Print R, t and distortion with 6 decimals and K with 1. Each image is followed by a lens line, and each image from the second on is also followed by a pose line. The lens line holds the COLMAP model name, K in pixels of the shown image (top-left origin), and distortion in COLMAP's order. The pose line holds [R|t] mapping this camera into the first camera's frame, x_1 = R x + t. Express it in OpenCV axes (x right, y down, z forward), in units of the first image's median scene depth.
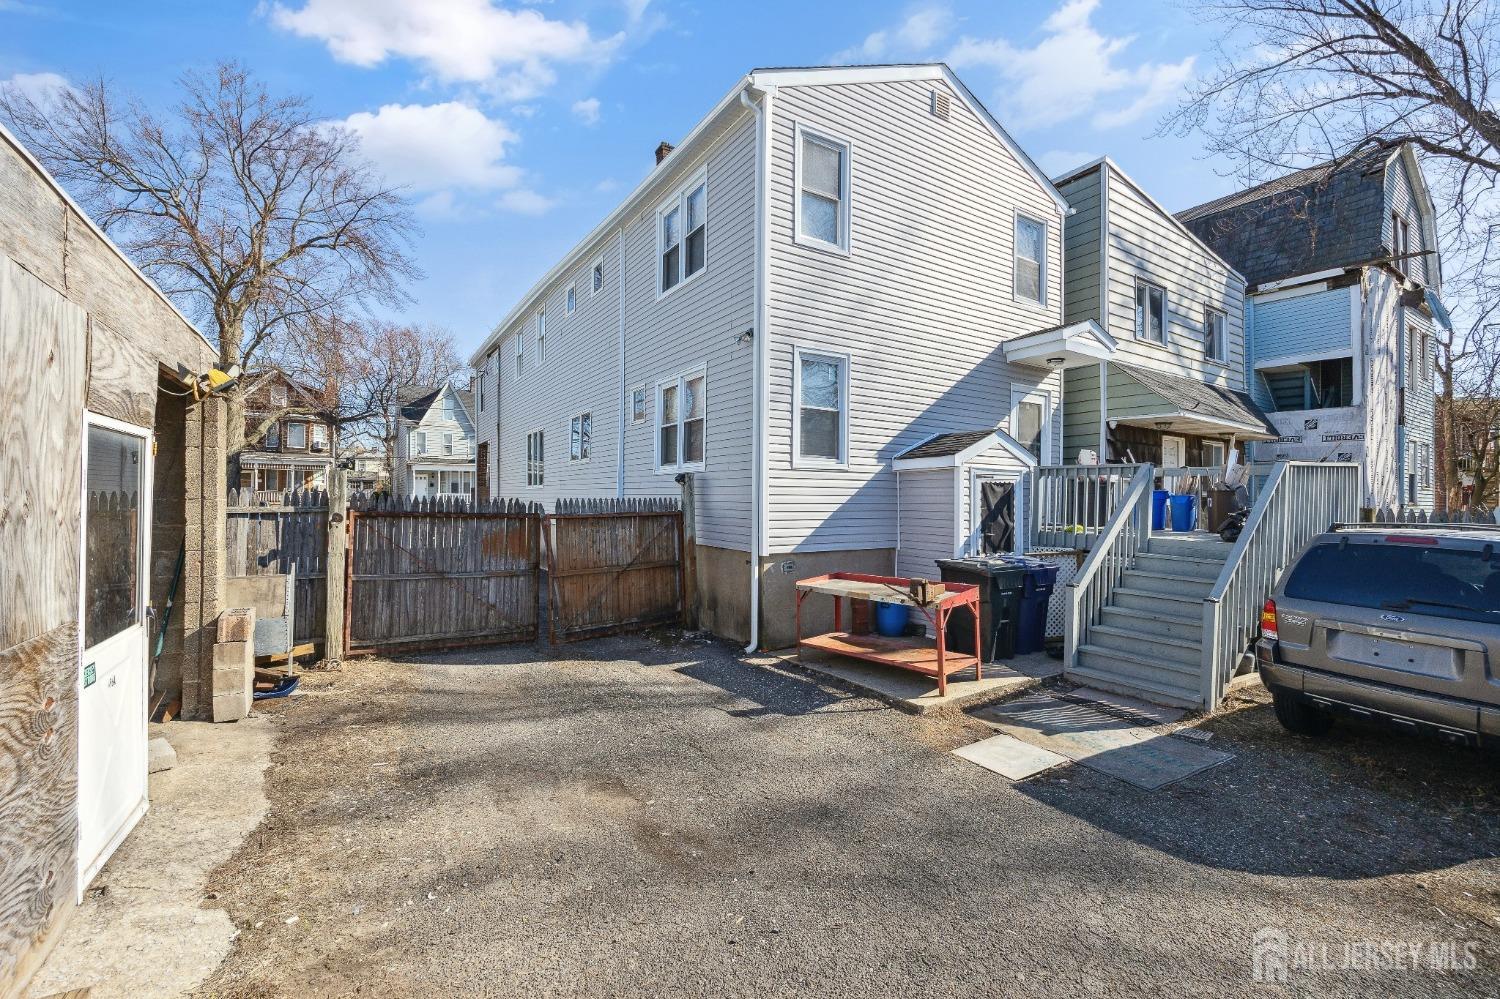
lens RADIAL K [[605.3, 0, 747.8], [0, 605.3, 497.3], [0, 0, 1]] dist [0.000056, -0.000056]
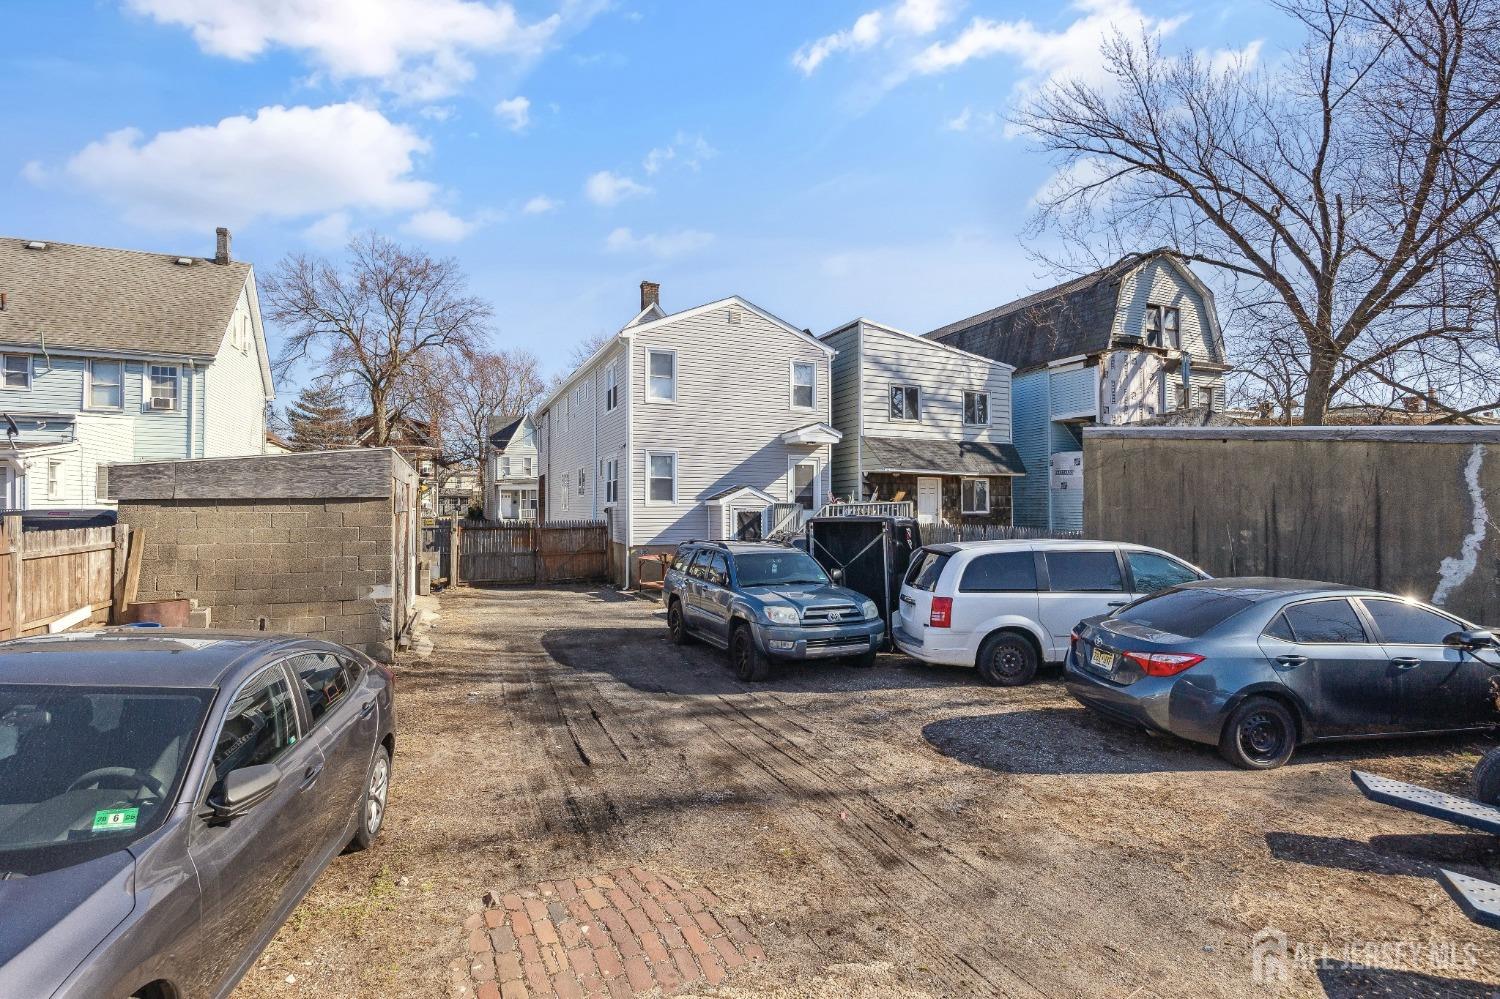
lens RADIAL K [[672.2, 0, 758.6], [0, 672.2, 502.5], [0, 0, 1]] dist [-0.002232, -0.000527]
pose [[0.989192, -0.010645, -0.146236, 0.619002], [0.009772, 0.999930, -0.006686, -0.031002], [0.146297, 0.005184, 0.989227, -0.993514]]
